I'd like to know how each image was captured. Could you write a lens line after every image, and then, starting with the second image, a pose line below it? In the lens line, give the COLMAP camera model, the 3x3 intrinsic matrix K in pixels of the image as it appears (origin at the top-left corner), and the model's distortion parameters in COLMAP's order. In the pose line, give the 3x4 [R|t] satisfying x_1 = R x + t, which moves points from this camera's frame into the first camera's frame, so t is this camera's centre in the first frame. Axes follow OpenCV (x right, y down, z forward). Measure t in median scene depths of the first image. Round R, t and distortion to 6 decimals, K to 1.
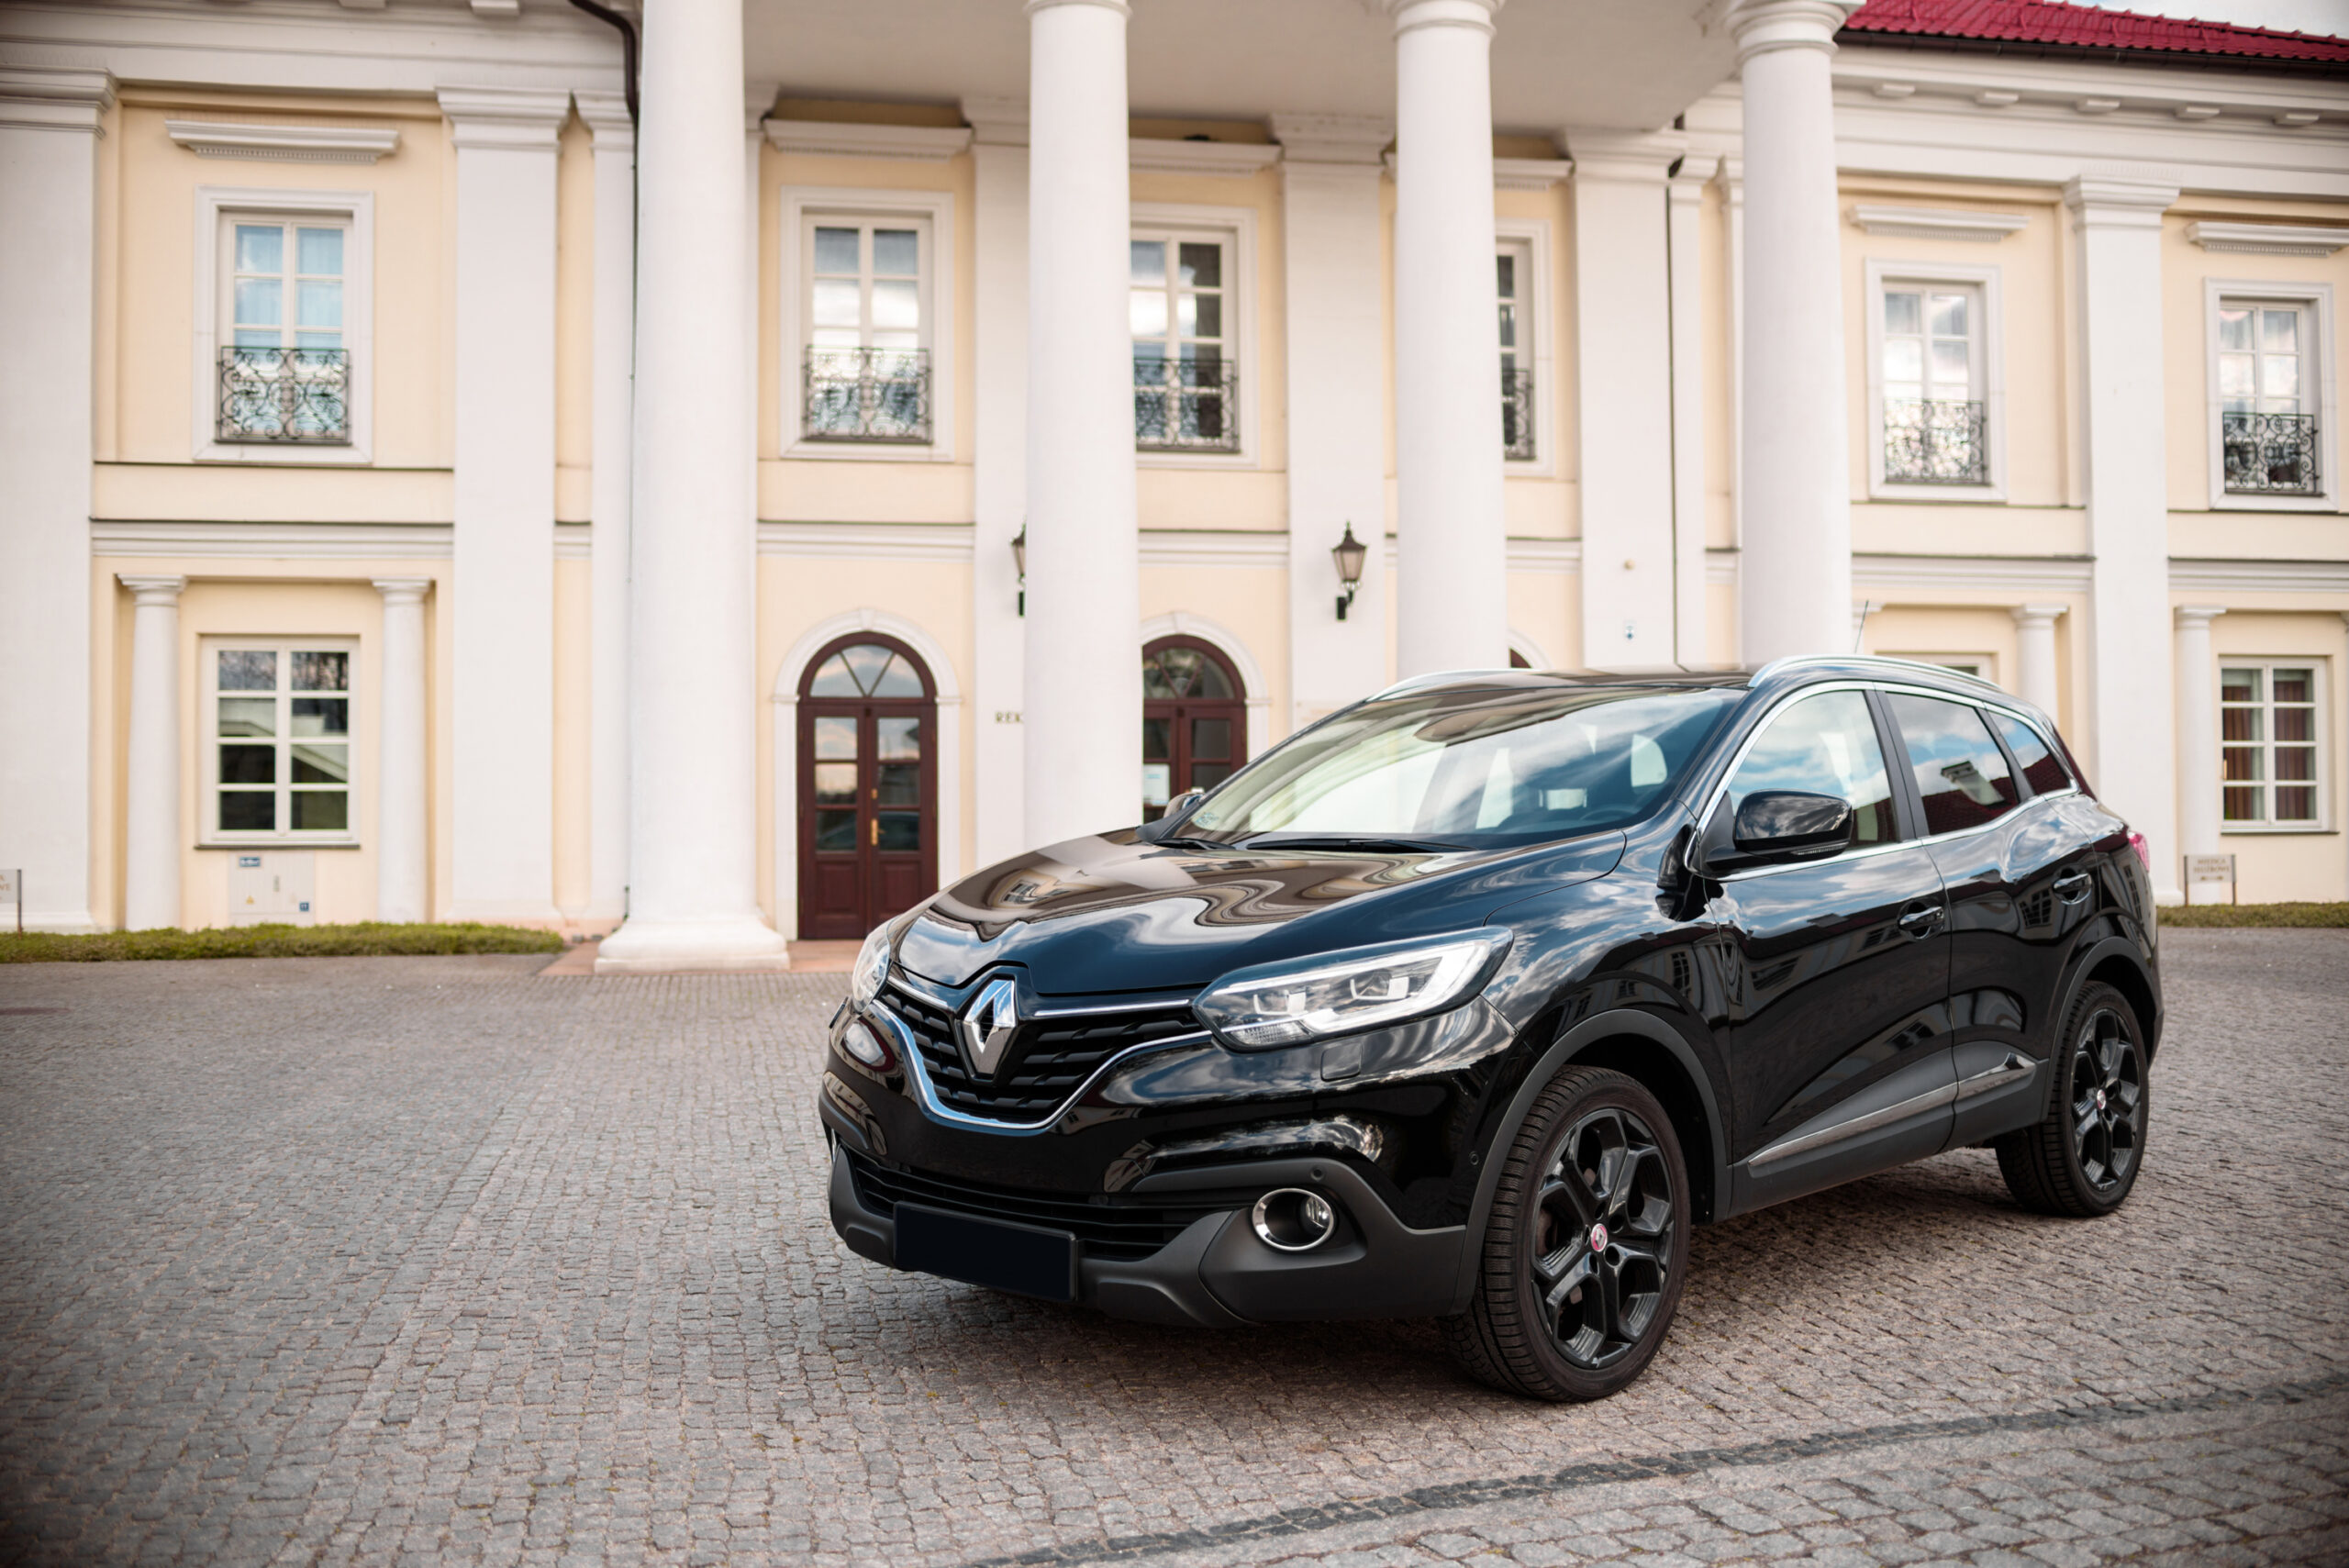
lens RADIAL K [[2368.3, 0, 1113.2], [0, 2368.3, 824.5], [0, 0, 1]] dist [-0.112488, 0.089298]
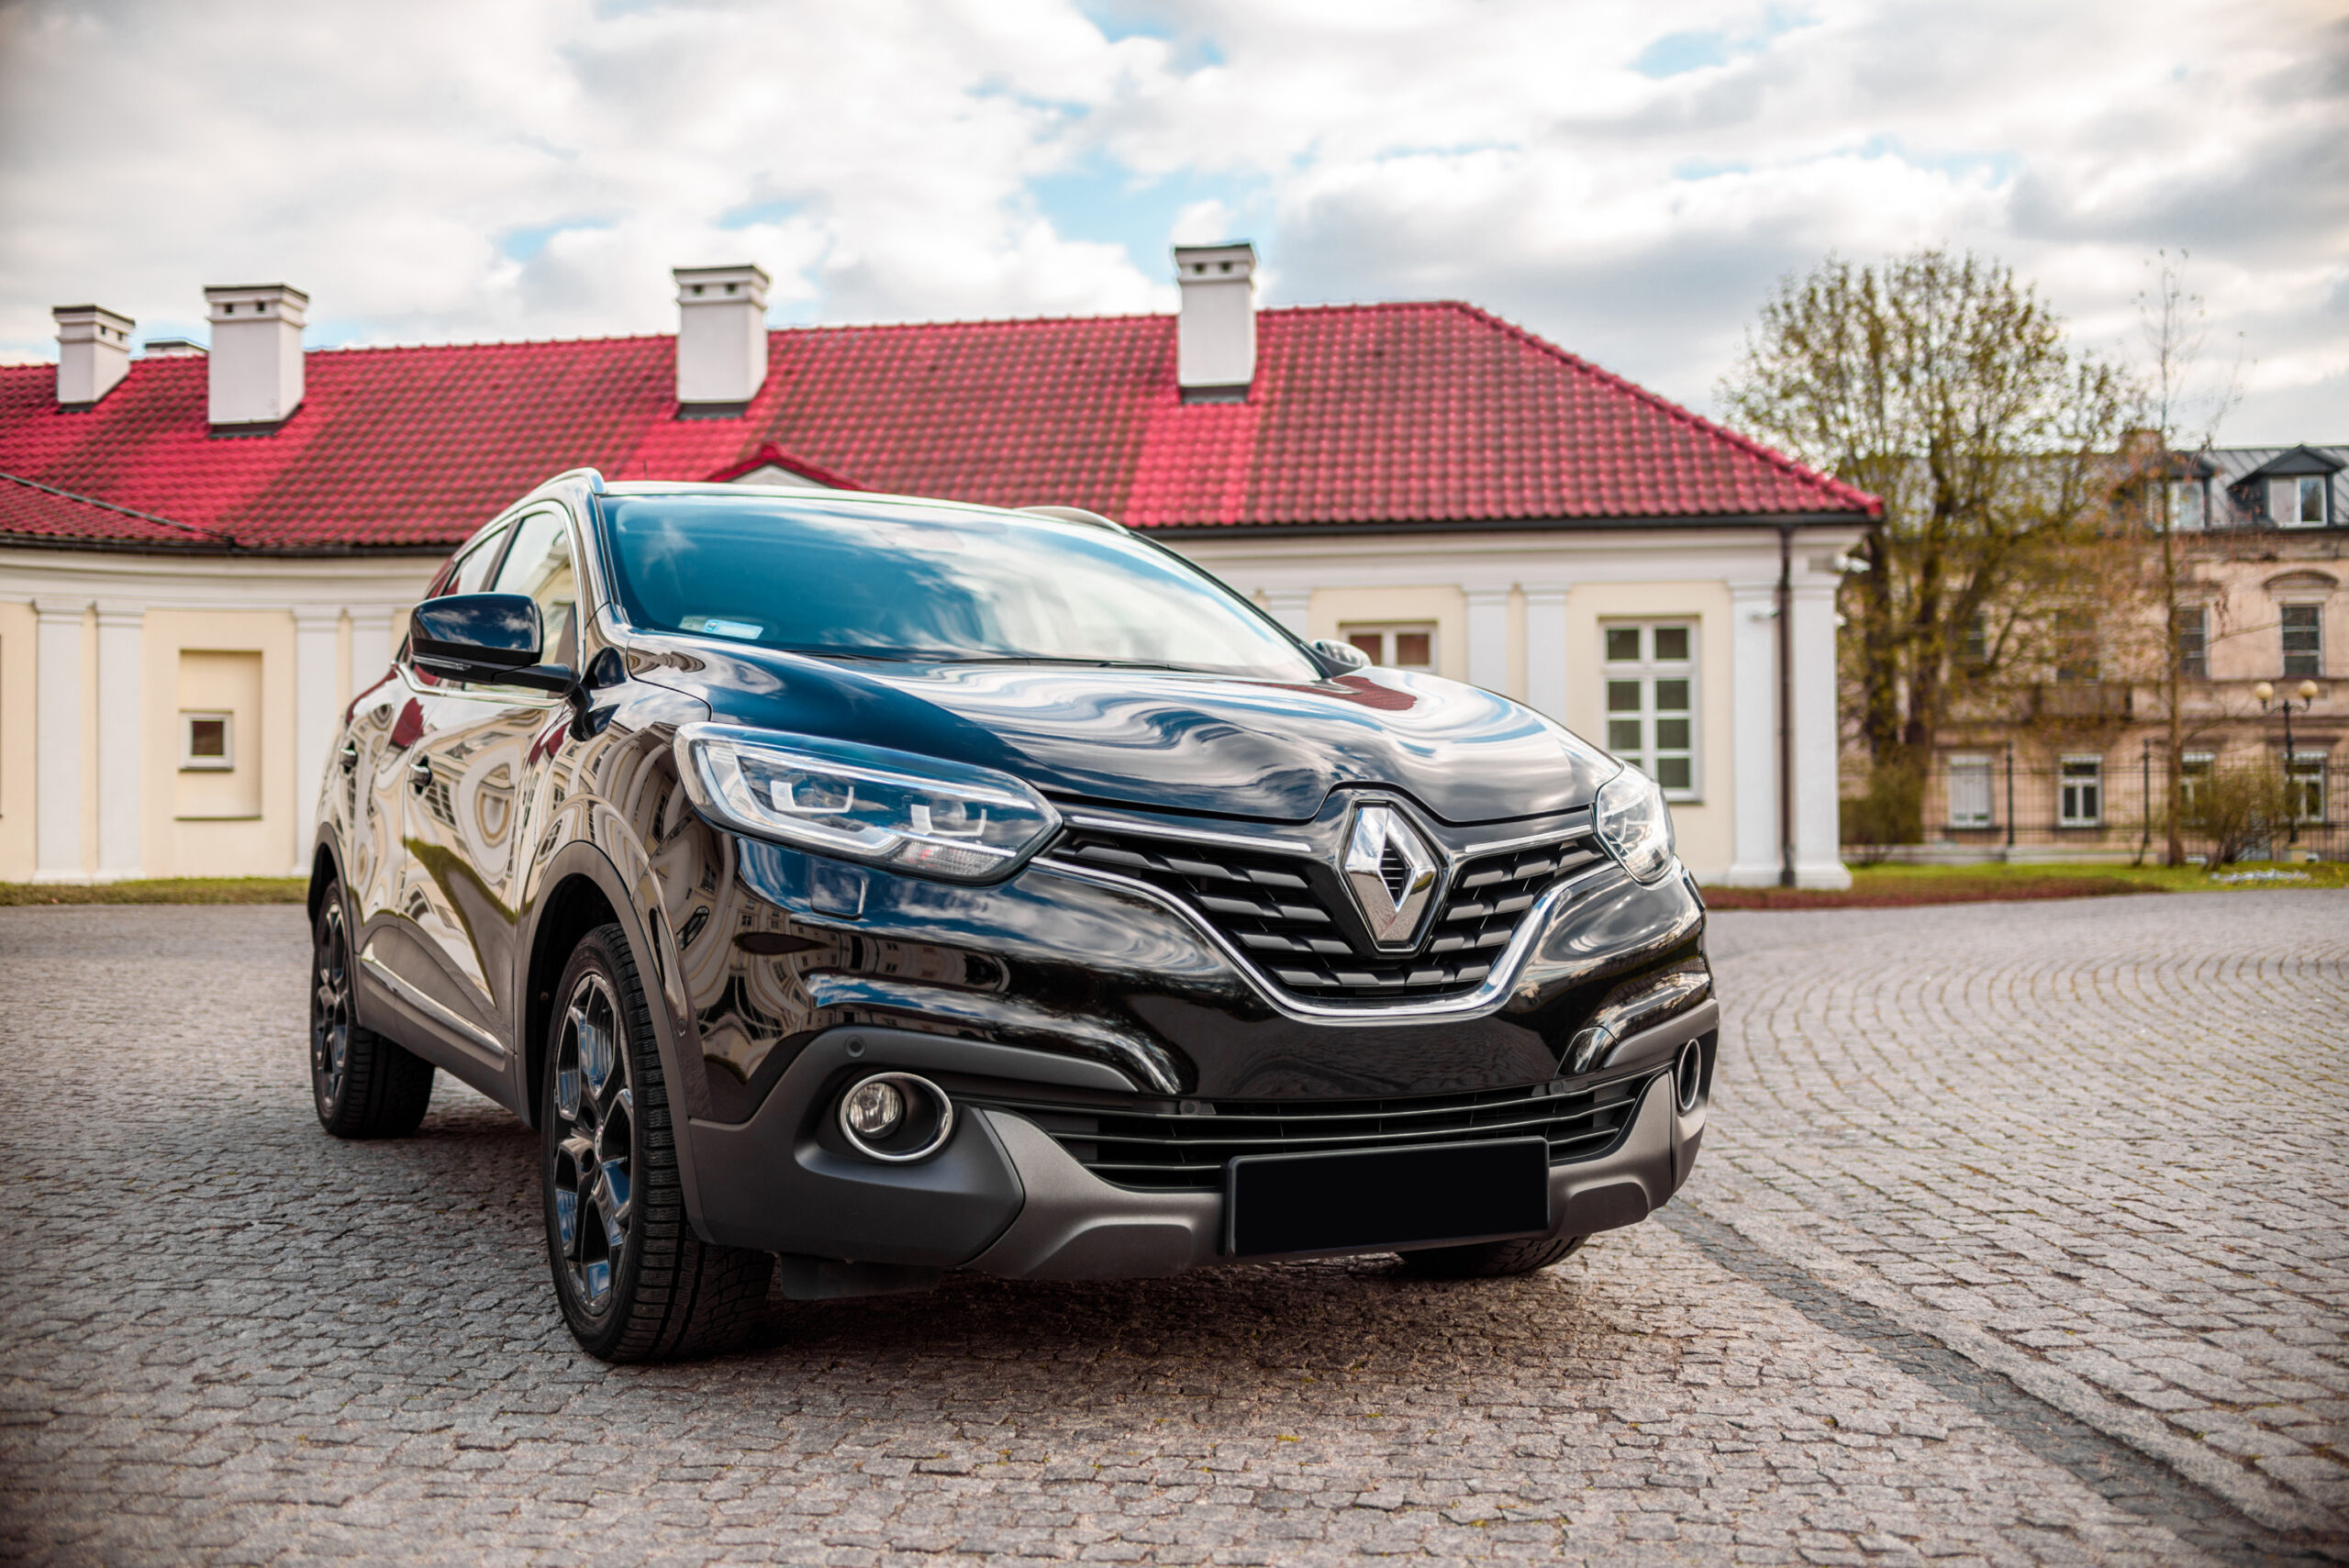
lens RADIAL K [[2492.7, 0, 1174.5], [0, 2492.7, 784.0], [0, 0, 1]] dist [-0.028697, 0.028456]
pose [[0.276825, 0.021824, 0.960673, -0.534015], [-0.004708, 0.999761, -0.021355, 0.051966], [-0.960909, 0.001389, 0.276861, 0.592776]]
